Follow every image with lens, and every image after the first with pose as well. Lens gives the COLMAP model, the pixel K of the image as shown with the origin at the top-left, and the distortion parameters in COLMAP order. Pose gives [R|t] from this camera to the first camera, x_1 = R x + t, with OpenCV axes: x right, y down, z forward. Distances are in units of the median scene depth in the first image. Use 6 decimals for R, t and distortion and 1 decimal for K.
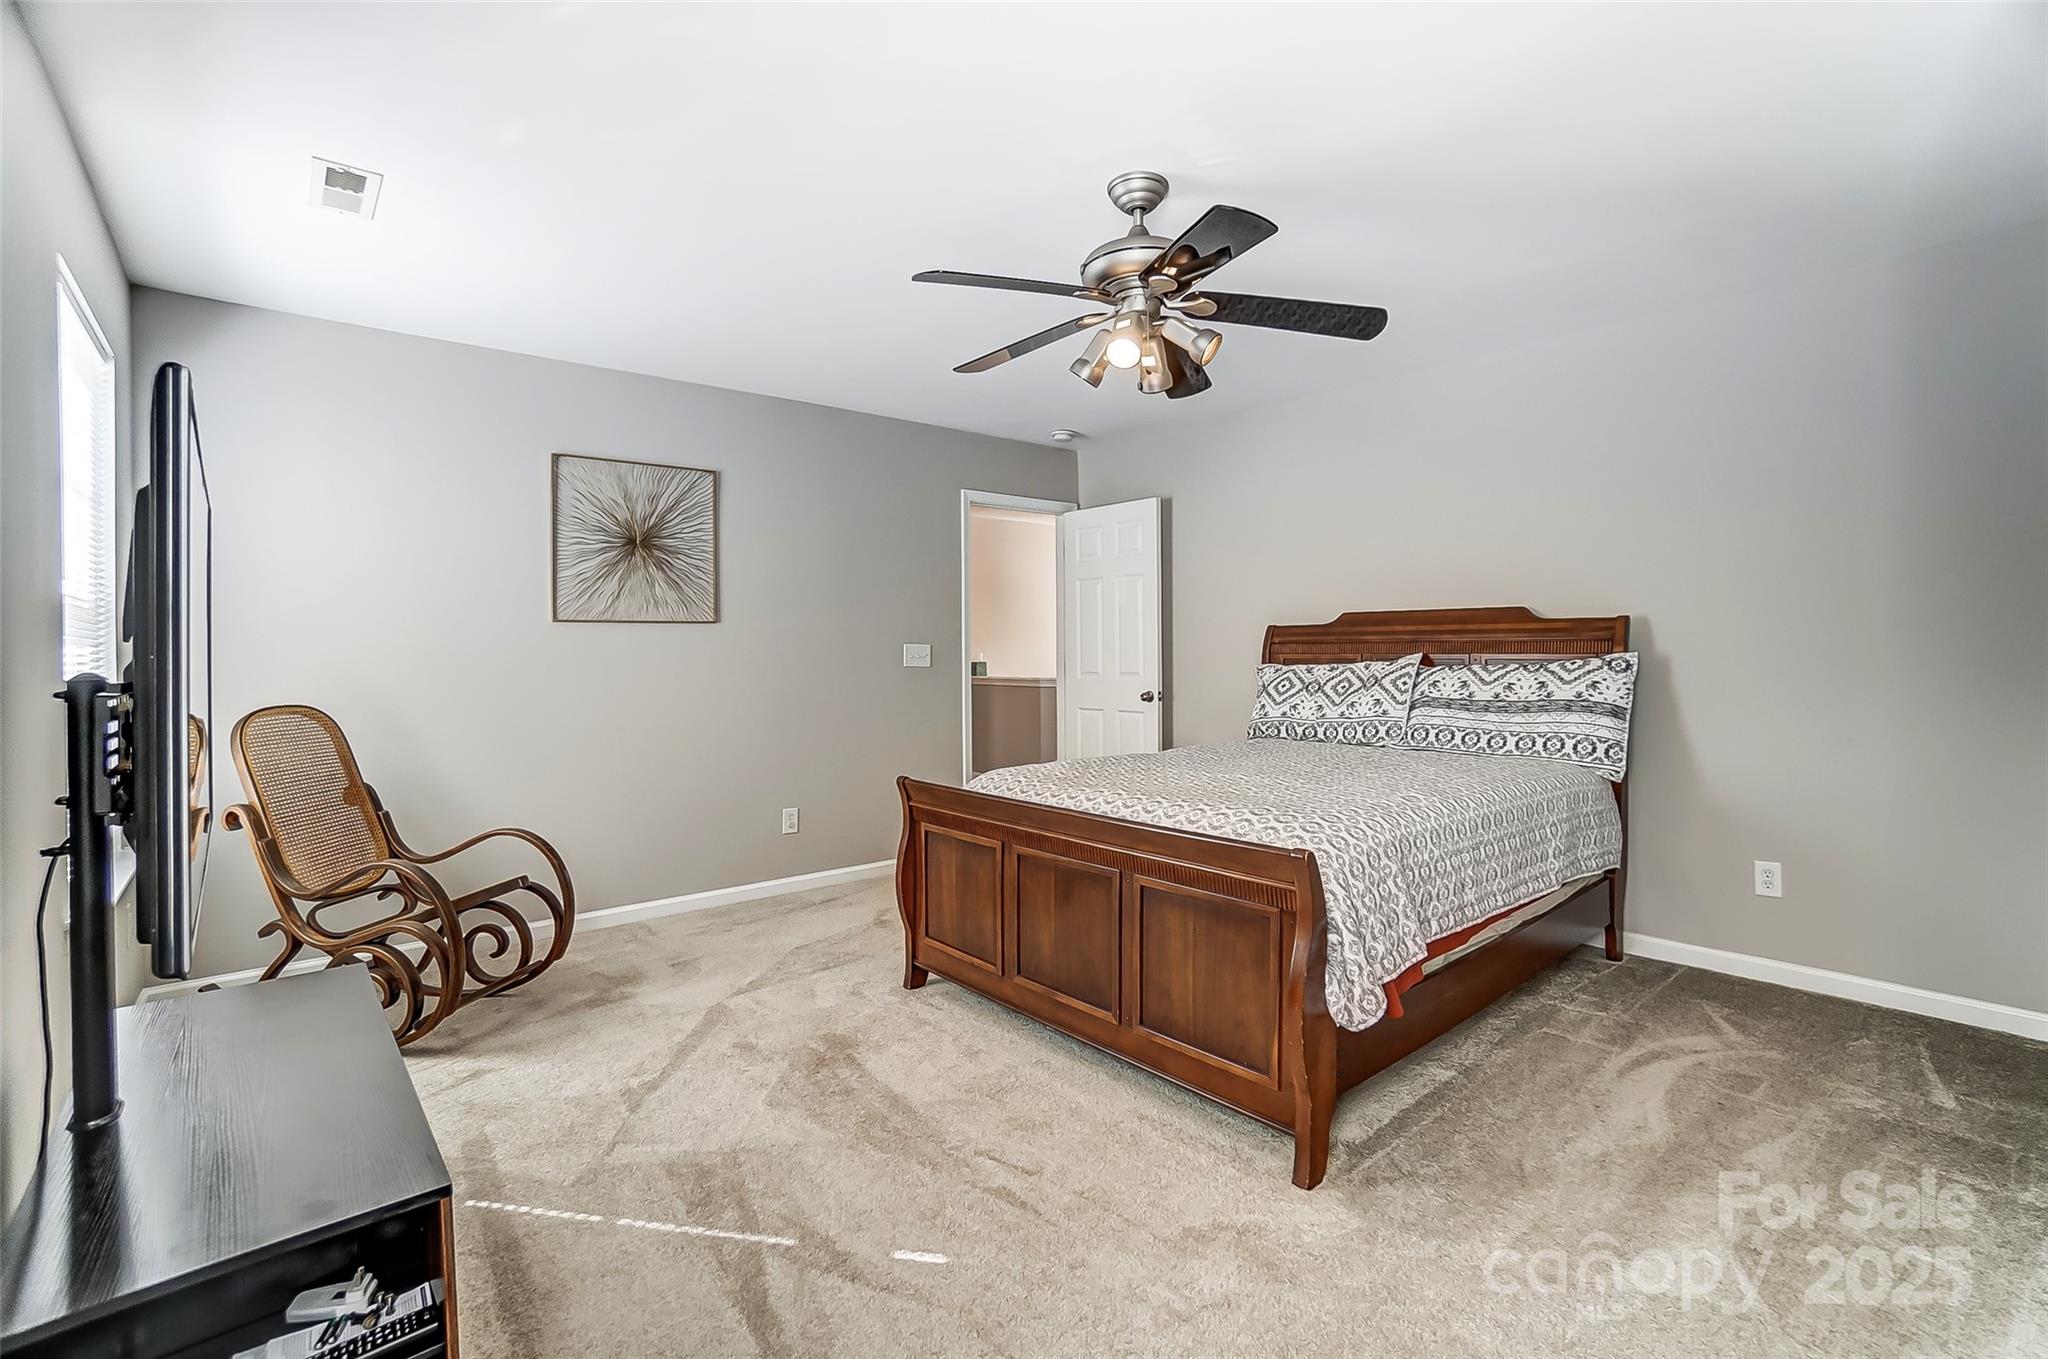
lens RADIAL K [[873.5, 0, 950.1], [0, 873.5, 658.1], [0, 0, 1]] dist [-0.001652, -0.000005]
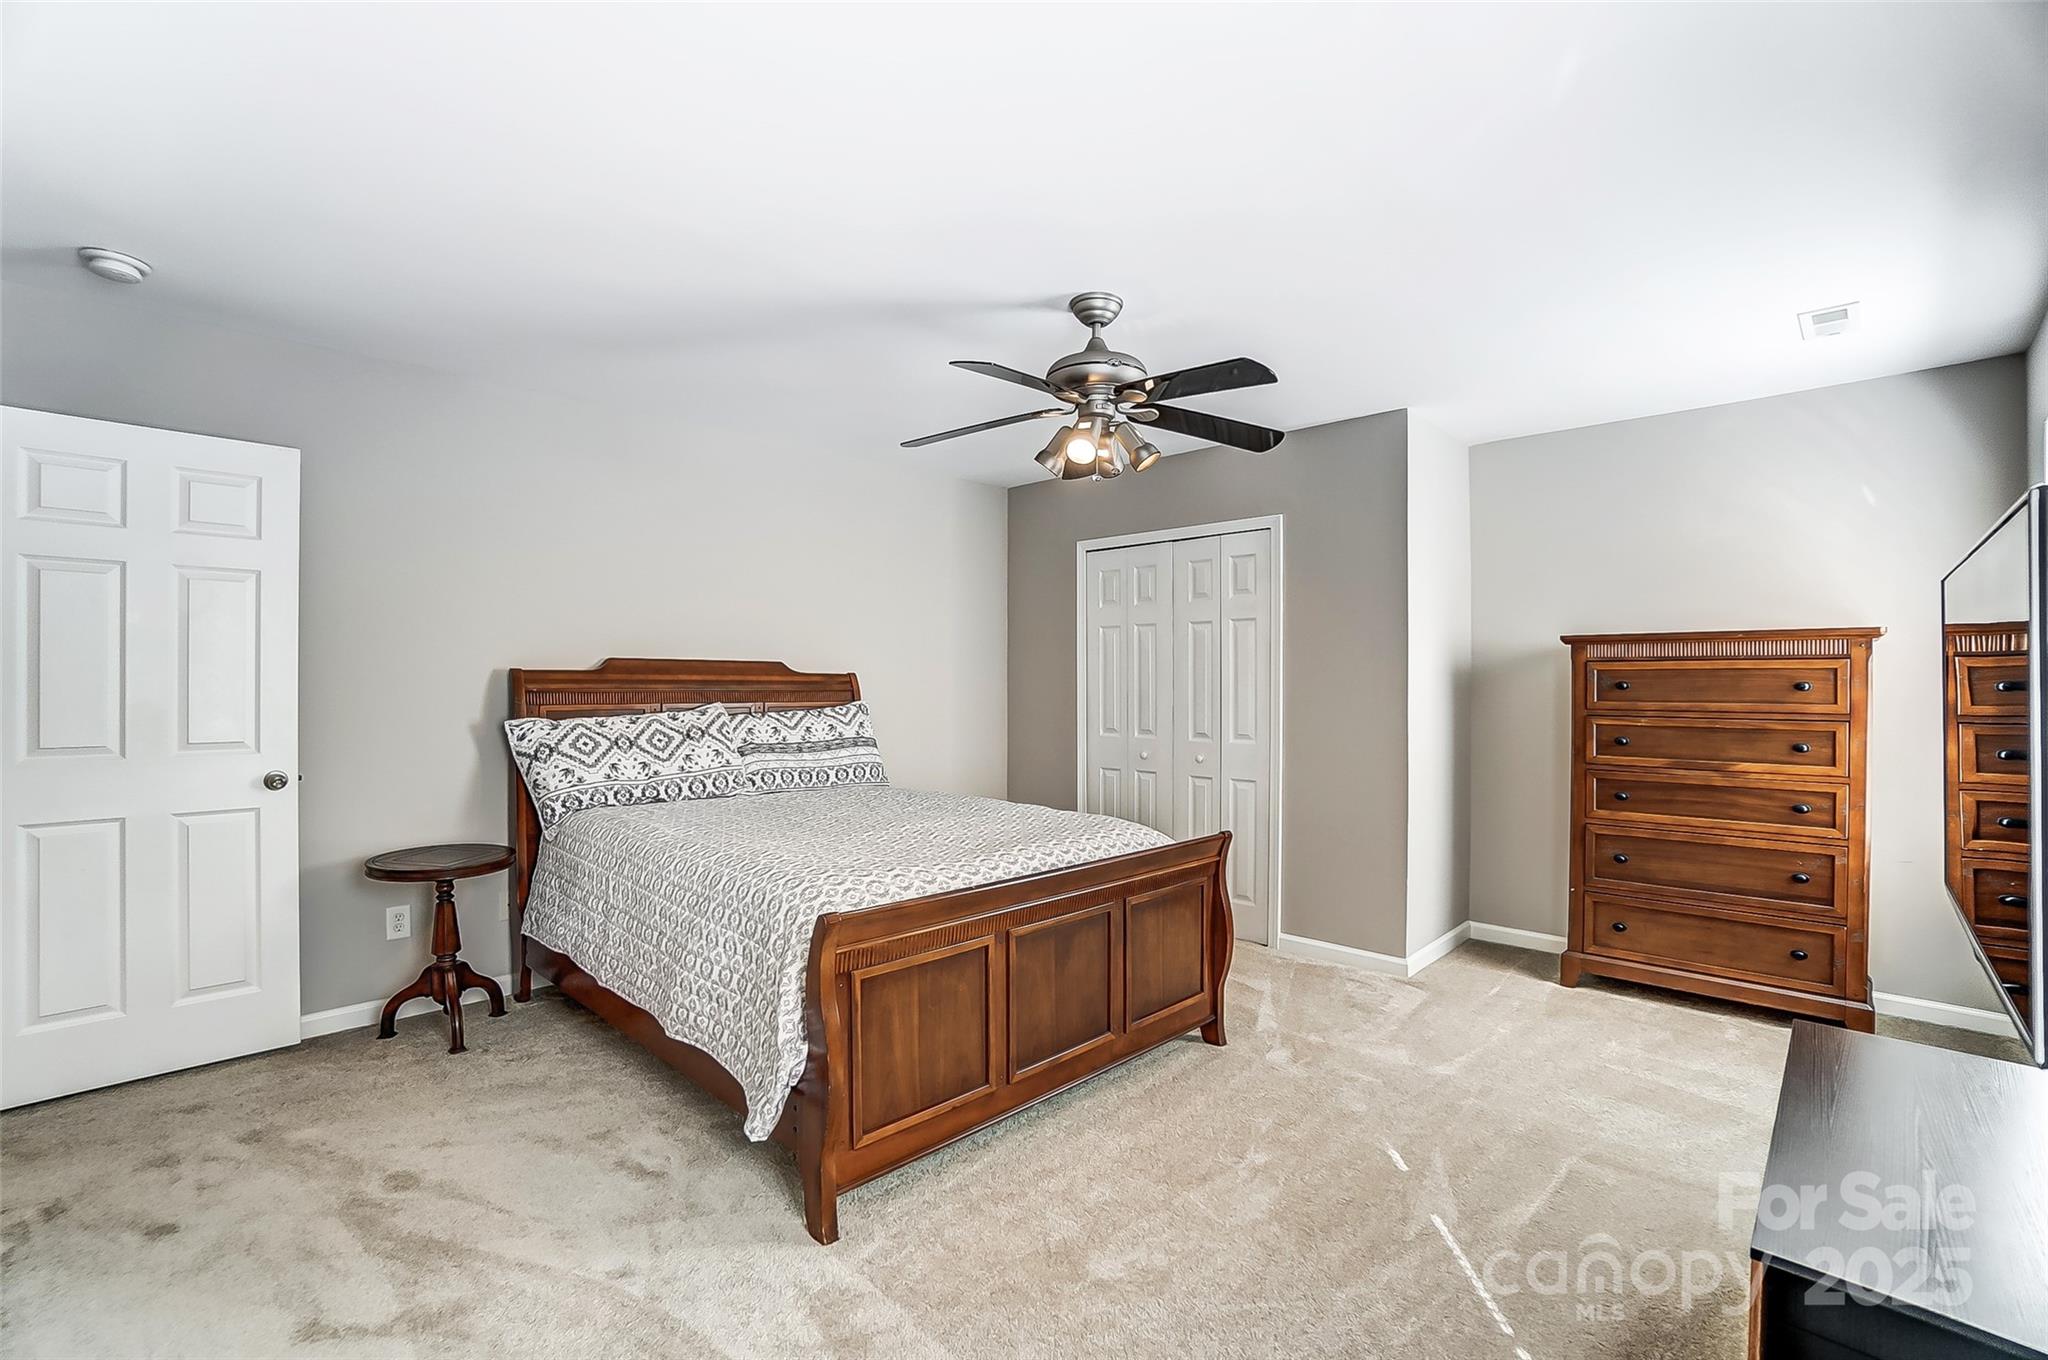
lens RADIAL K [[907.8, 0, 1068.7], [0, 907.8, 681.4], [0, 0, 1]] dist [-0.032159, 0.000164]
pose [[-0.148989, 0.011213, 0.988775, -0.627167], [0.006336, 0.999926, -0.010385, -0.018459], [-0.988819, 0.004717, -0.149049, 0.810298]]
